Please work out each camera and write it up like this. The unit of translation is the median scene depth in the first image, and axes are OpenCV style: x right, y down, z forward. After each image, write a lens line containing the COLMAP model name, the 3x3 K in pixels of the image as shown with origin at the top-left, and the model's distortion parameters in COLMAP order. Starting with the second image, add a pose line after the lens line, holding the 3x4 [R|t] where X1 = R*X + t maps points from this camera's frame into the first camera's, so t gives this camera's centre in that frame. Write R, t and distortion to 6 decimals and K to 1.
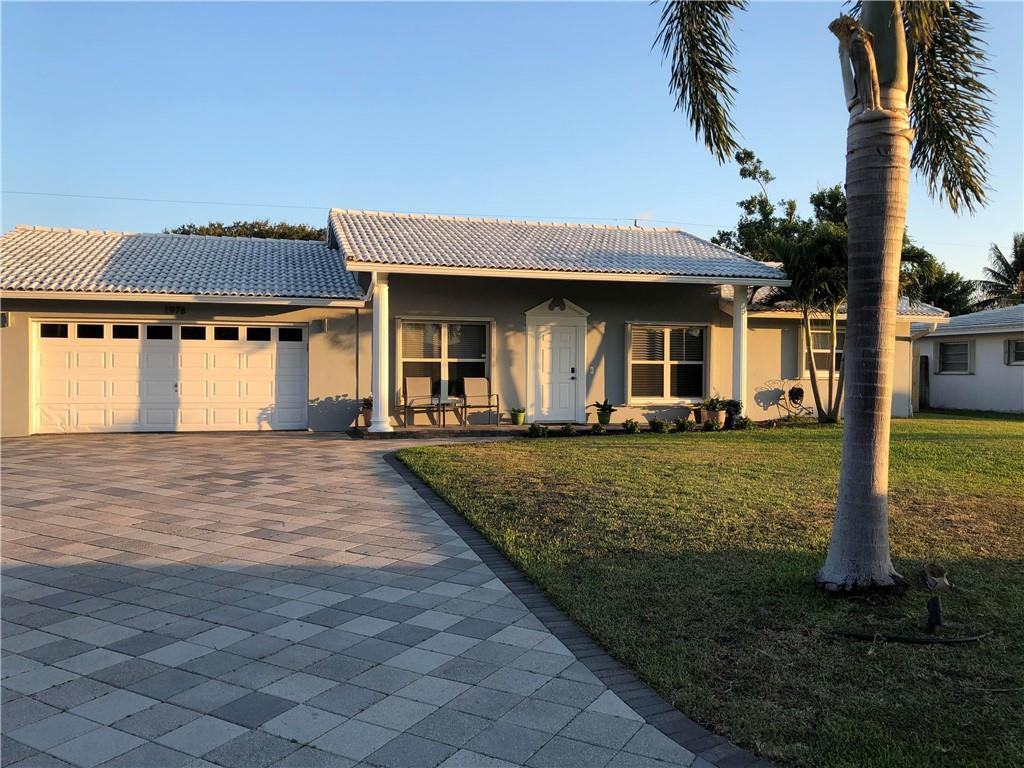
lens RADIAL K [[818.4, 0, 525.9], [0, 818.4, 384.8], [0, 0, 1]] dist [0.110023, -0.203441]
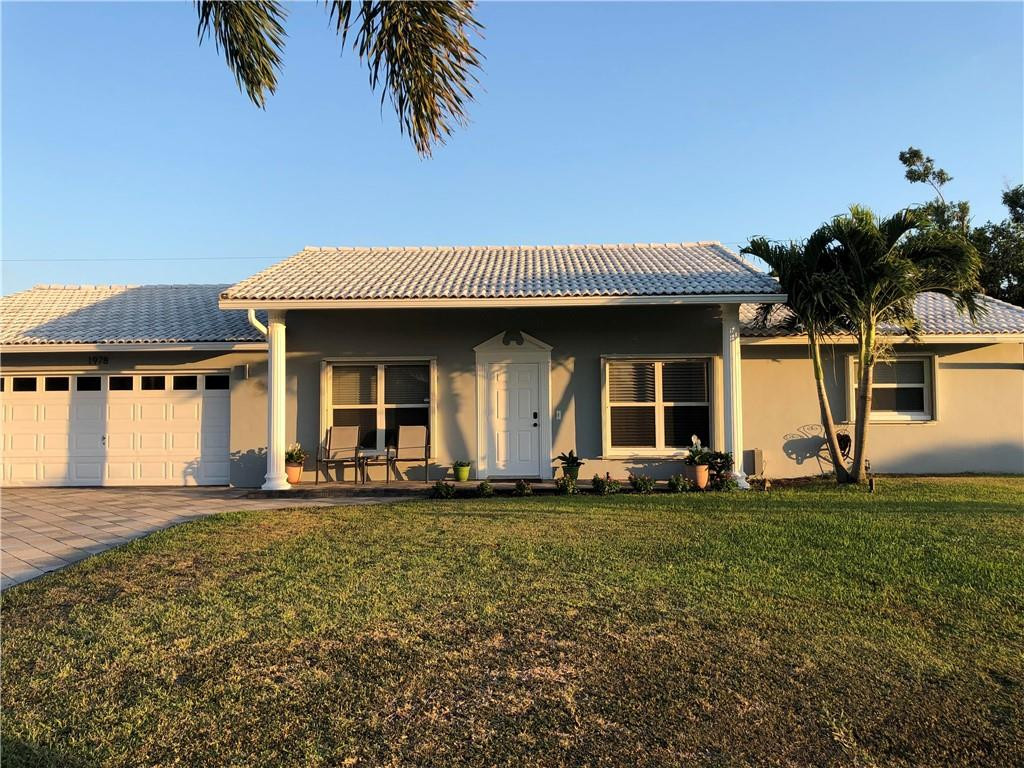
lens RADIAL K [[818.4, 0, 525.9], [0, 818.4, 384.8], [0, 0, 1]] dist [0.110023, -0.203441]
pose [[0.956091, -0.023953, -0.292091, 0.303647], [0.009183, 0.998613, -0.051834, -0.006092], [0.292927, 0.046876, 0.954985, 0.201467]]
